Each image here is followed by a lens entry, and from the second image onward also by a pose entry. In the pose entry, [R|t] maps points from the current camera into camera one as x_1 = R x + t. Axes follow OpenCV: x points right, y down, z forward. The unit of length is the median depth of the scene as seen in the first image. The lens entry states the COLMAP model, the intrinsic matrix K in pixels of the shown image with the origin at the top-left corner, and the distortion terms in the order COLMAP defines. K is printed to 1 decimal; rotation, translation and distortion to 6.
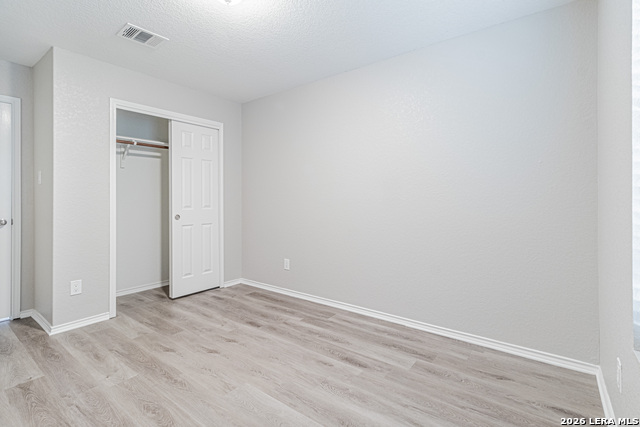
lens RADIAL K [[298.0, 0, 317.1], [0, 298.0, 200.8], [0, 0, 1]] dist [0.001039, 0.000221]
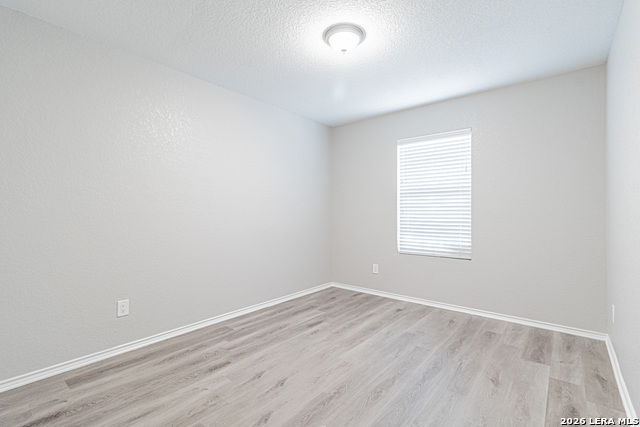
lens RADIAL K [[298.6, 0, 311.8], [0, 298.6, 208.1], [0, 0, 1]] dist [0.001679, 0.000200]
pose [[0.059824, 0.015669, 0.998086, -1.151468], [0.005787, 0.999855, -0.016043, -0.009744], [-0.998192, 0.006735, 0.059724, 0.776272]]
